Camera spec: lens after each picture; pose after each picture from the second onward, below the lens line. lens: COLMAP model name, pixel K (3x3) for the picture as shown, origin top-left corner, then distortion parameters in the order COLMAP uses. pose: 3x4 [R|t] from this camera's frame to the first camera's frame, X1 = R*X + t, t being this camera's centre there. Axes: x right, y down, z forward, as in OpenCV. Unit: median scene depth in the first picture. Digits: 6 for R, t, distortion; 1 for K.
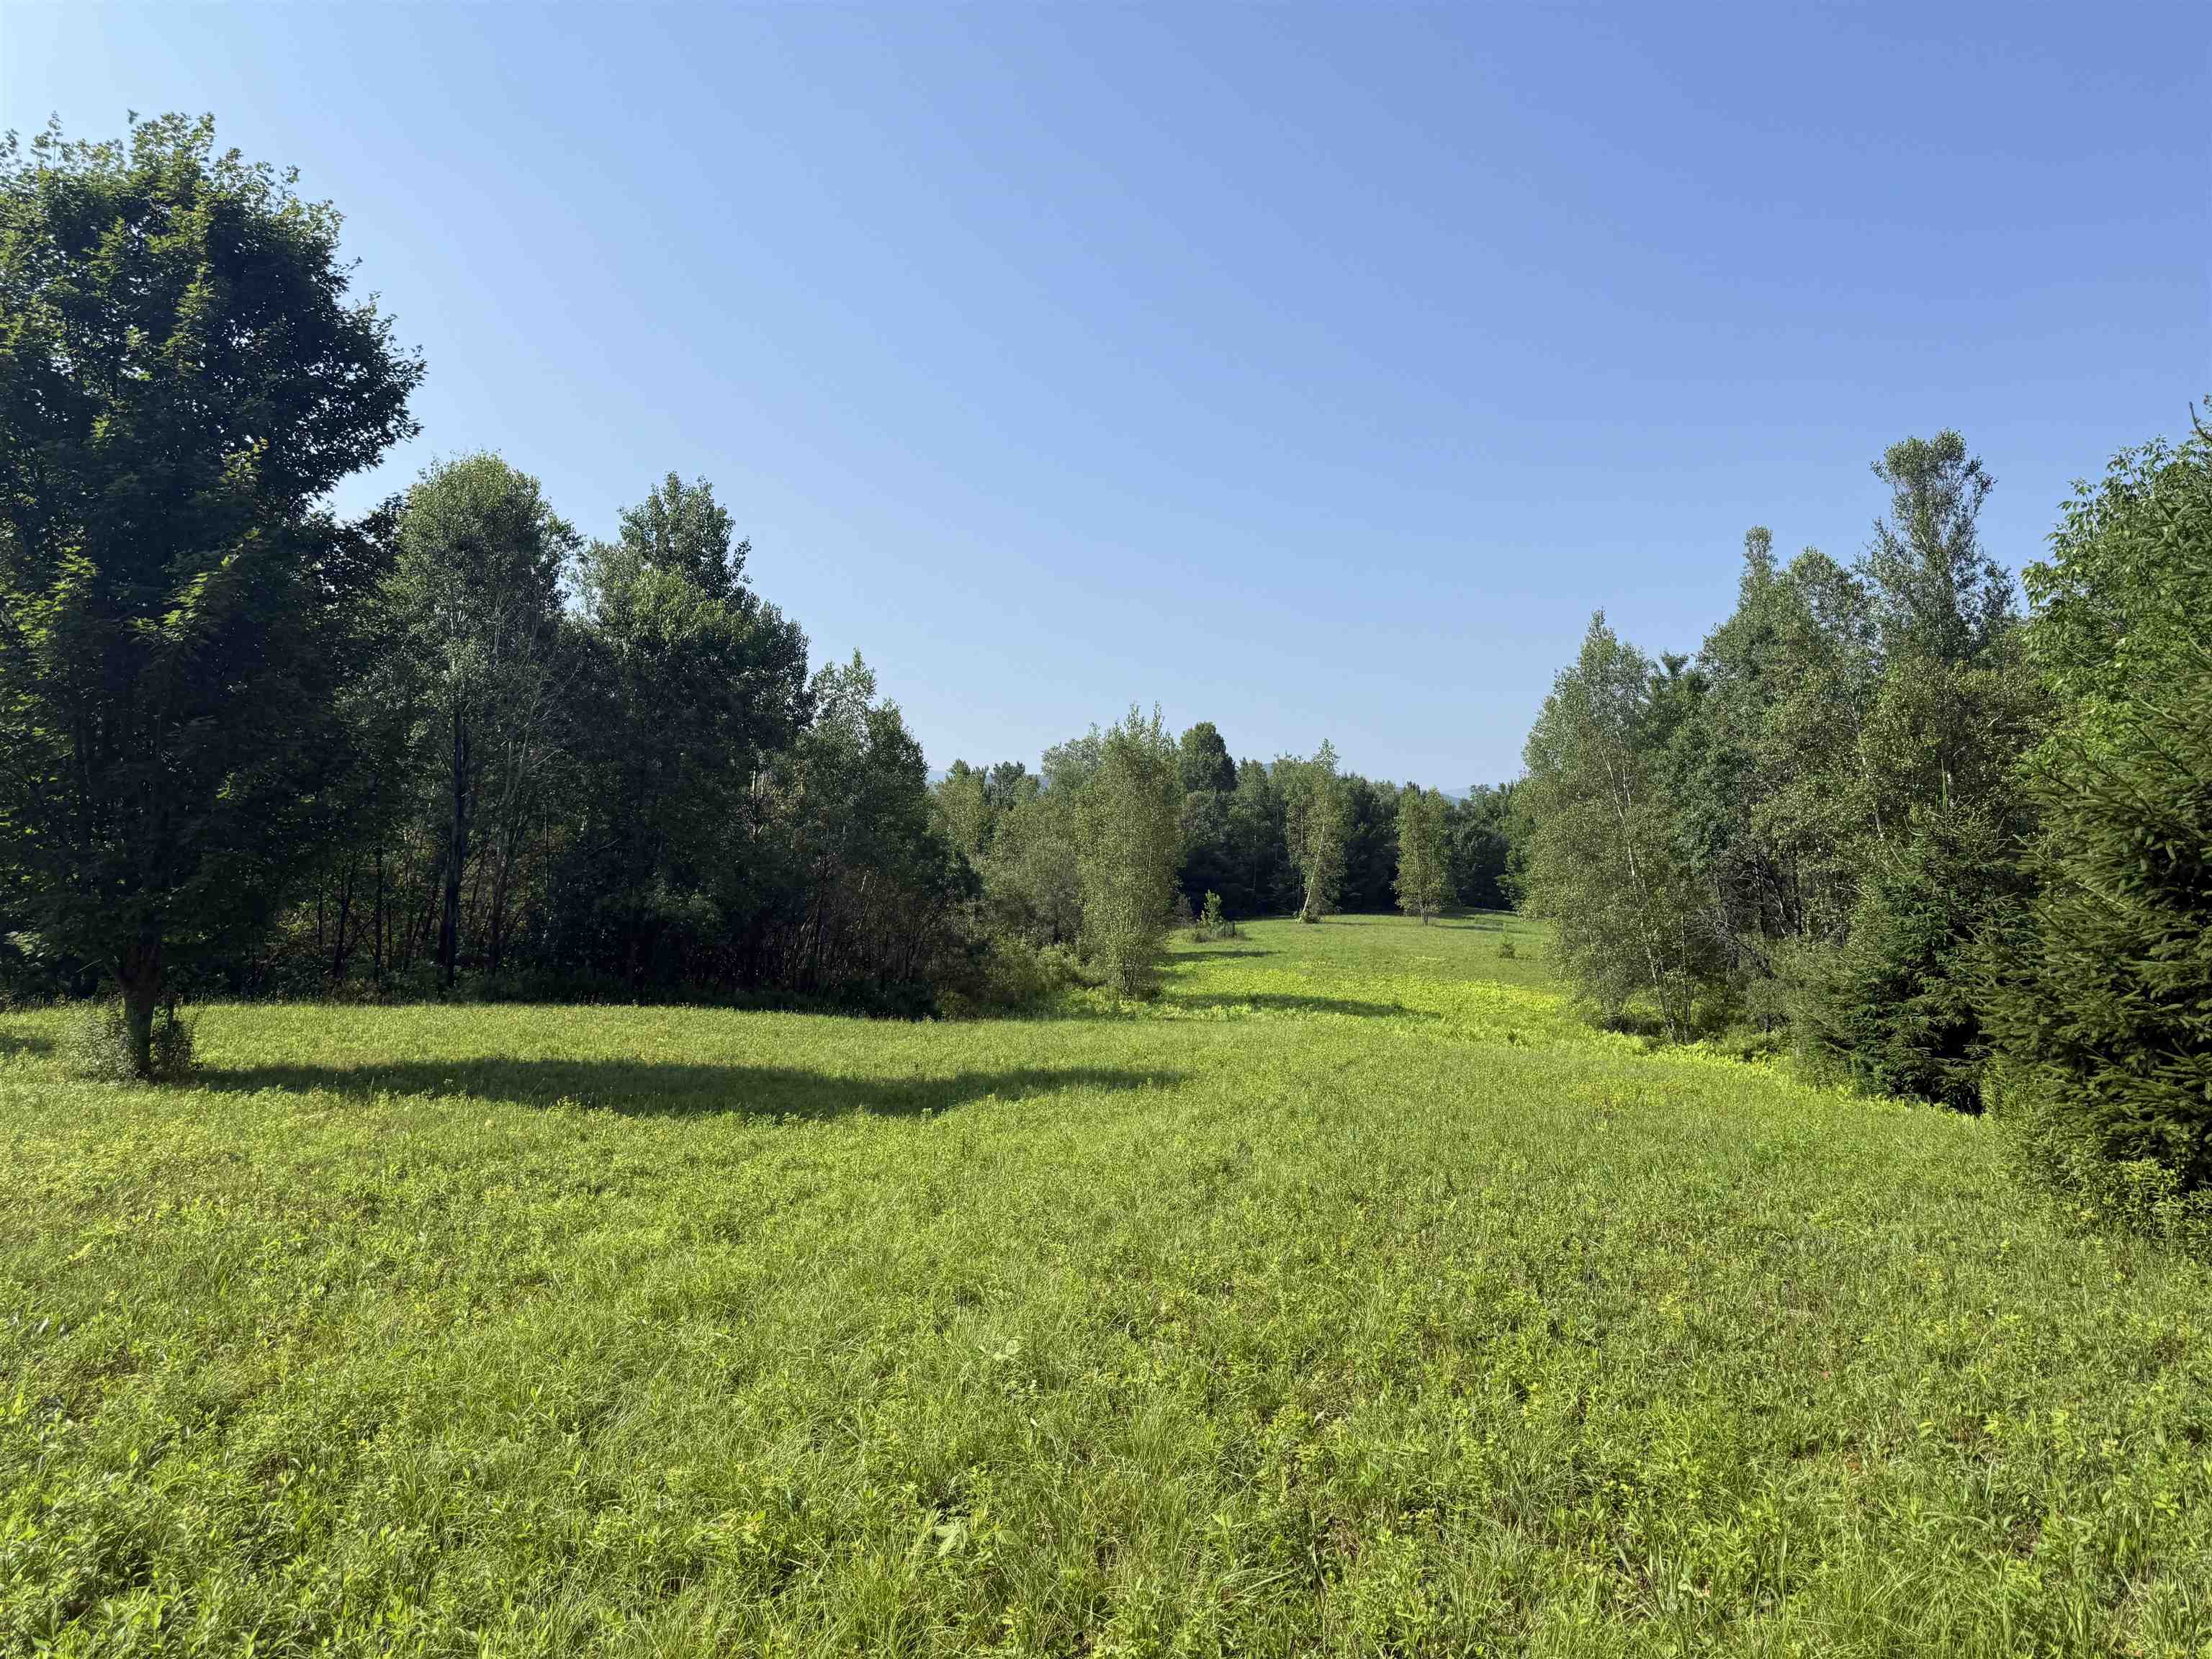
lens RADIAL K [[1551.2, 0, 1106.0], [0, 1551.2, 829.5], [0, 0, 1]] dist [0.105883, -0.107431]
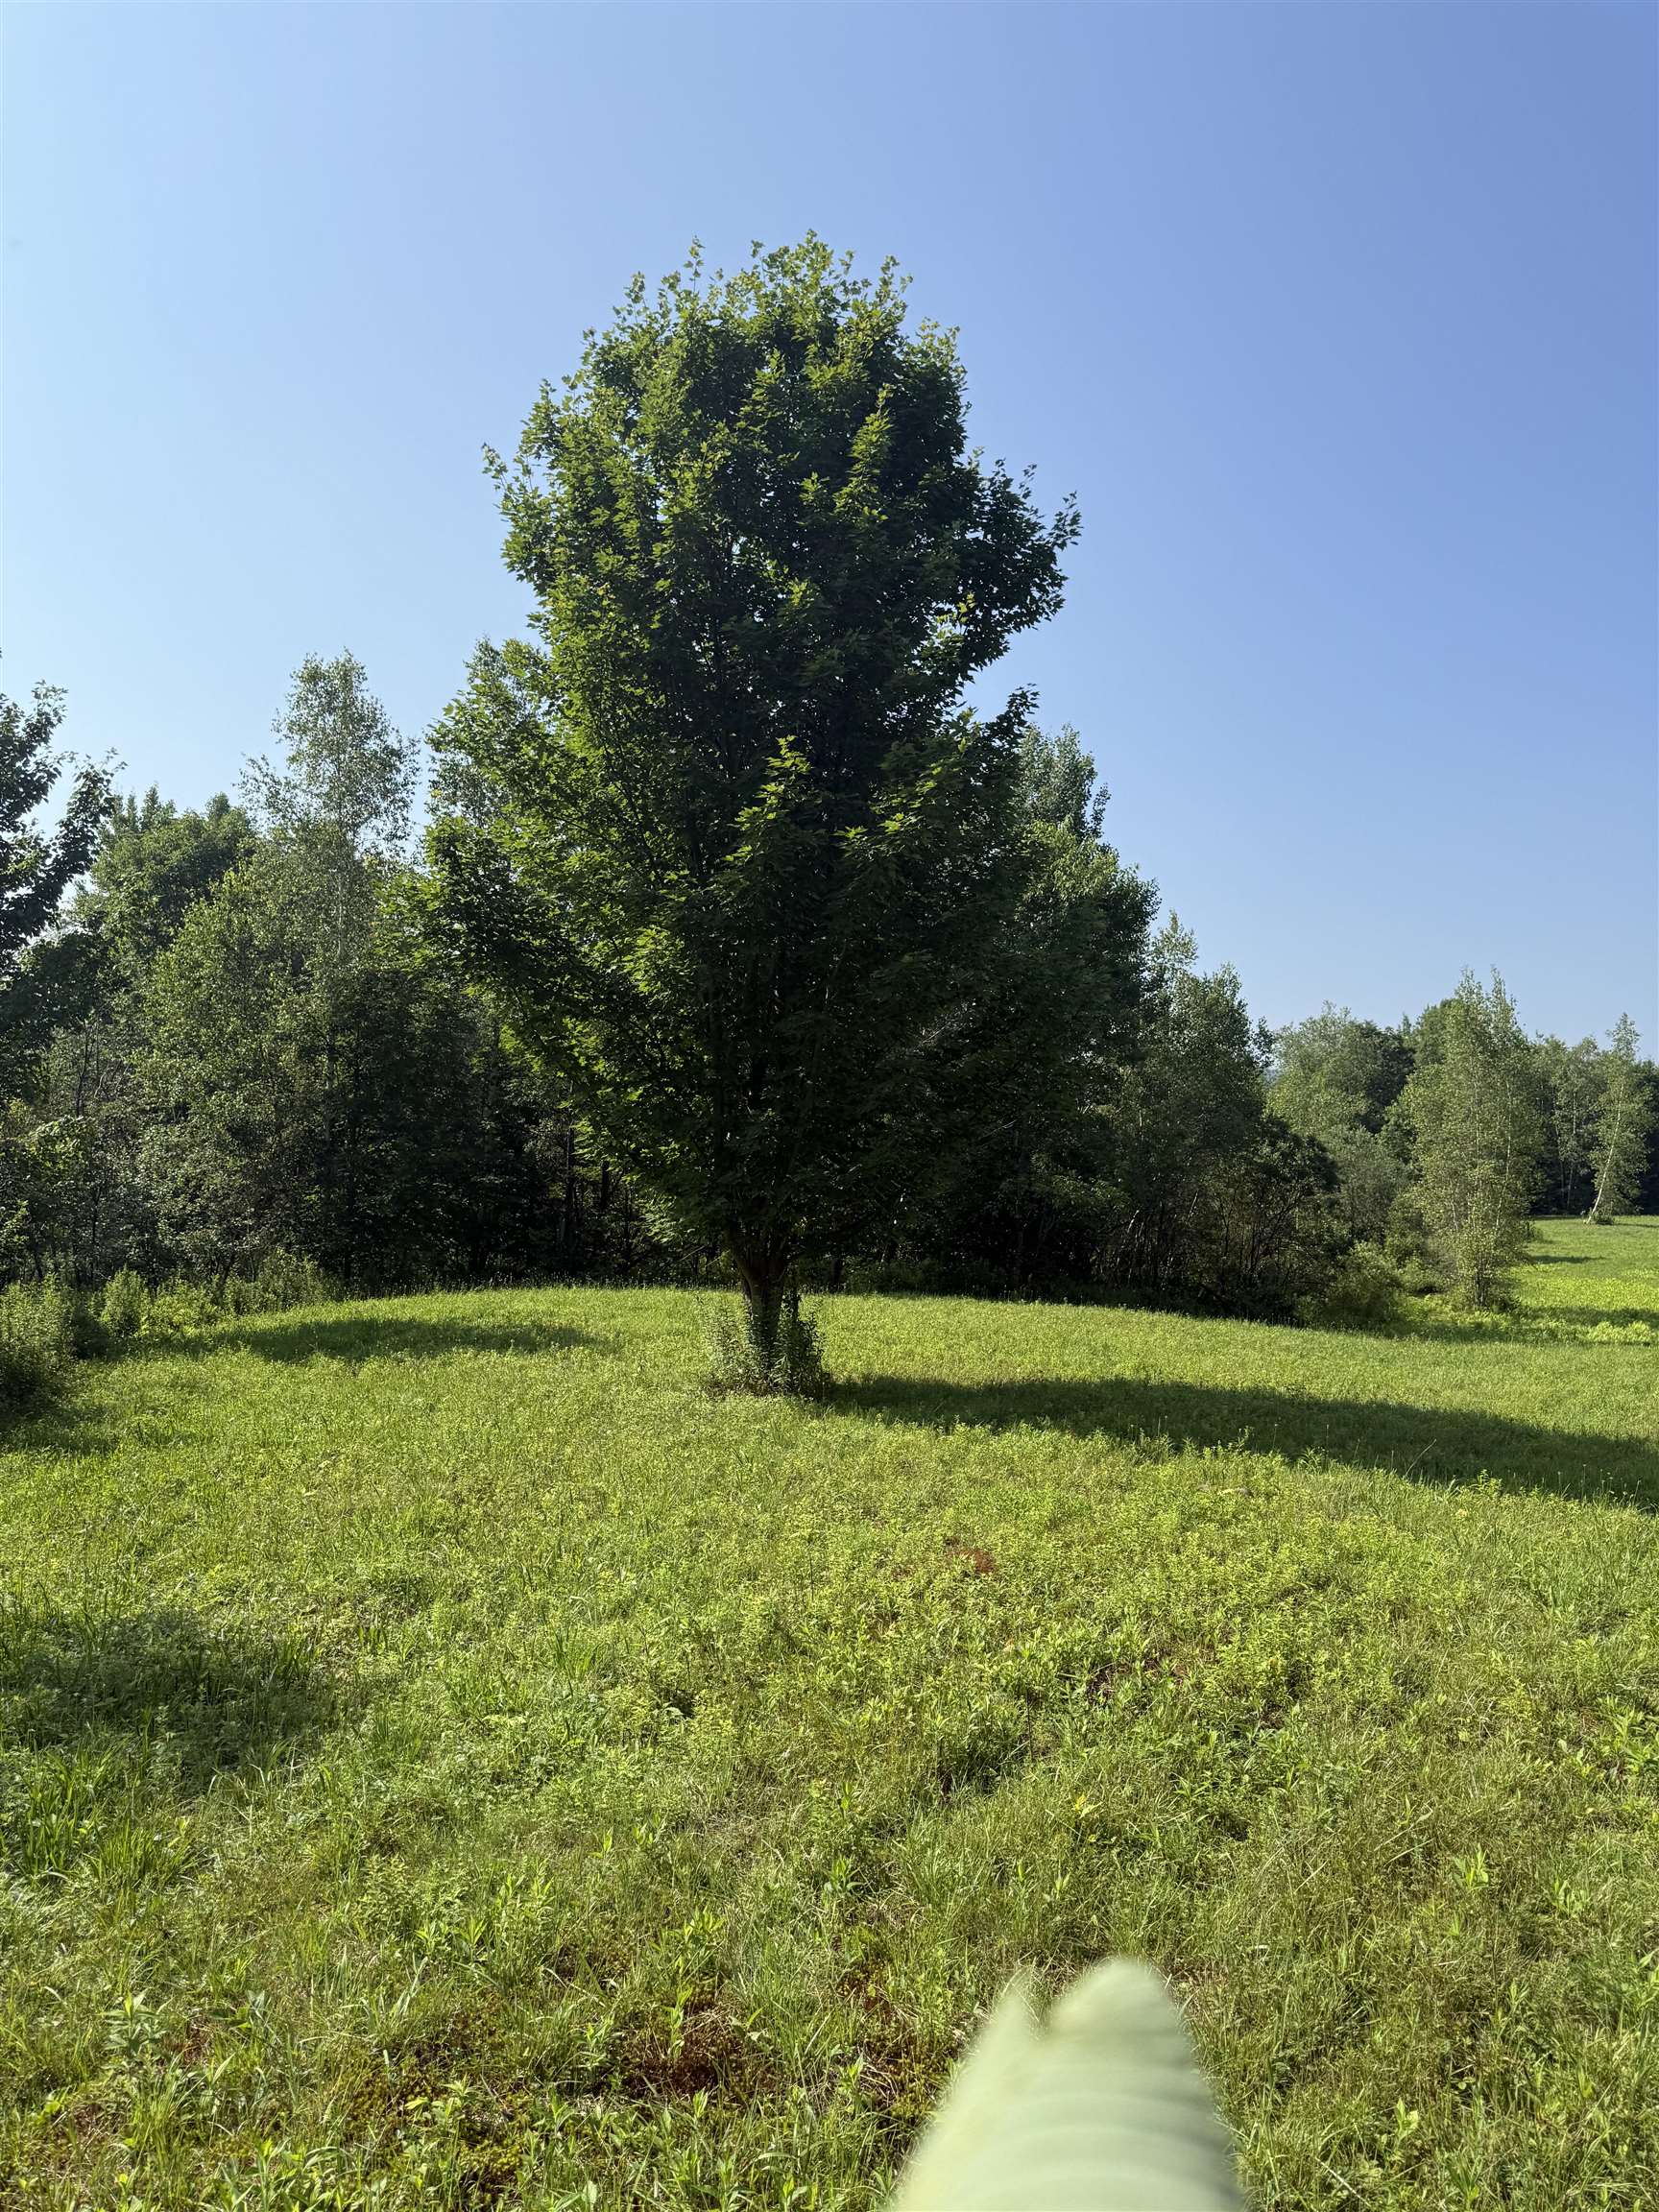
lens RADIAL K [[1551.2, 0, 829.5], [0, 1551.2, 1106.0], [0, 0, 1]] dist [0.105883, -0.107431]
pose [[0.961819, 0.001972, -0.273678, -0.127684], [-0.004029, 0.999968, -0.006953, 0.004409], [0.273656, 0.007791, 0.961796, 0.076516]]
